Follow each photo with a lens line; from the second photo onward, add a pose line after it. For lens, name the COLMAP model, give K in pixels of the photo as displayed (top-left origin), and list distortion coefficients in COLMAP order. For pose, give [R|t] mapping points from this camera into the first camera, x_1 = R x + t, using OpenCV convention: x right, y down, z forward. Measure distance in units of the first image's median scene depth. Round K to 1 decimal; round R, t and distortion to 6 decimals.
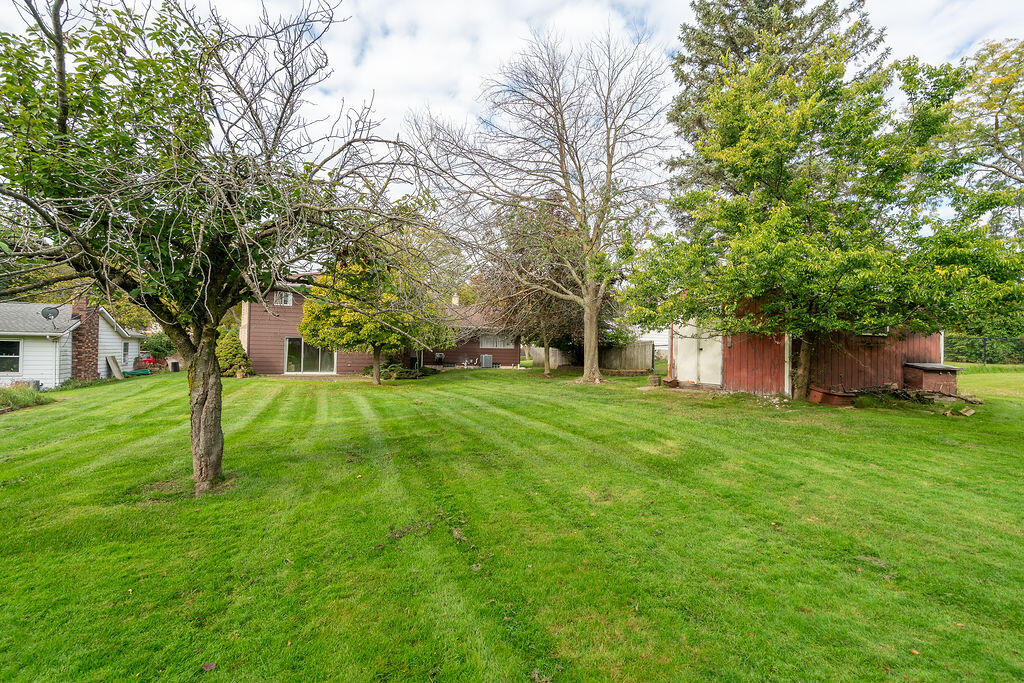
lens RADIAL K [[488.0, 0, 487.1], [0, 488.0, 365.4], [0, 0, 1]] dist [0.001354, 0.000102]
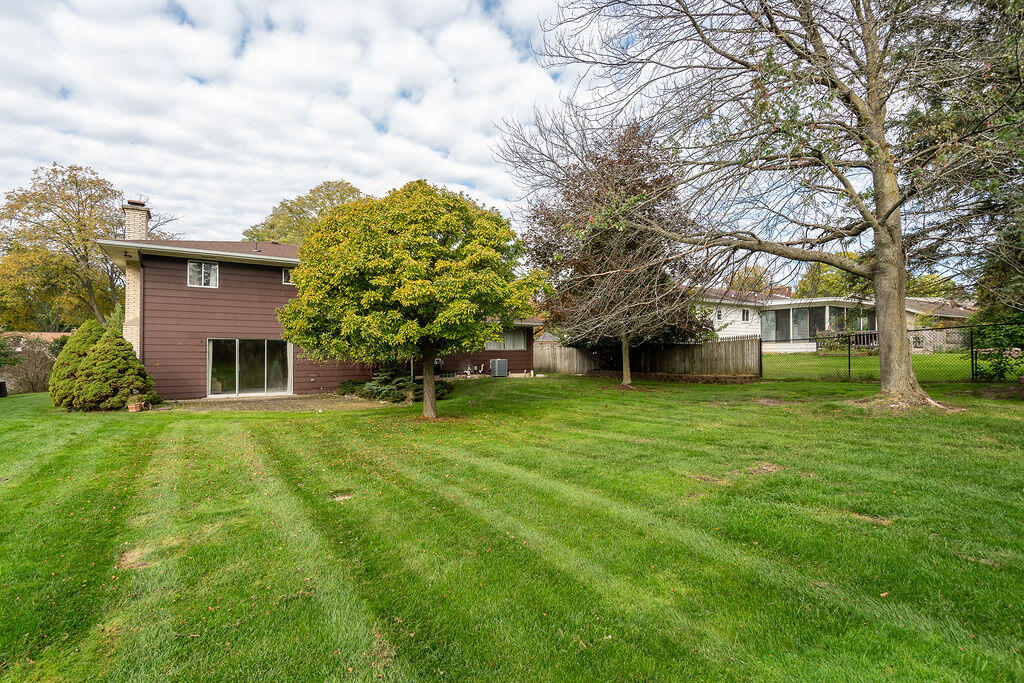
lens RADIAL K [[488.8, 0, 494.6], [0, 488.8, 347.0], [0, 0, 1]] dist [0.001744, -0.000095]
pose [[0.976063, -0.019184, 0.216642, -0.190440], [0.028591, 0.998776, -0.040371, -0.011577], [-0.215602, 0.045599, 0.975416, 0.308122]]
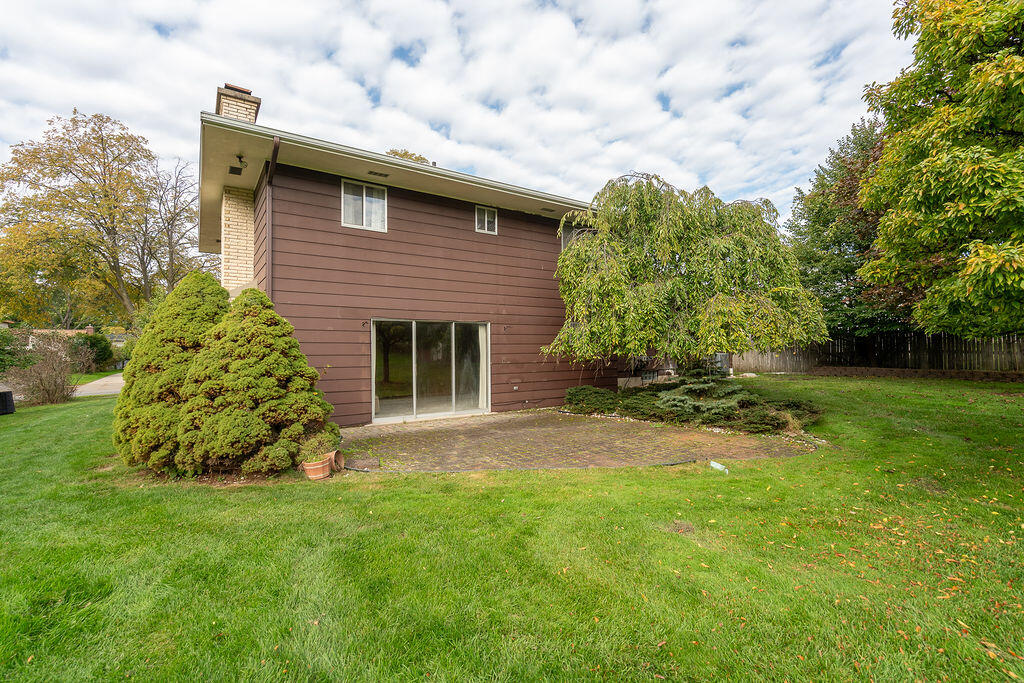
lens RADIAL K [[468.4, 0, 501.6], [0, 468.4, 342.4], [0, 0, 1]] dist [-0.001632, 0.000609]
pose [[0.970707, -0.026647, 0.238785, -0.401004], [0.038056, 0.998337, -0.043295, -0.022780], [-0.237234, 0.051114, 0.970107, 0.639651]]
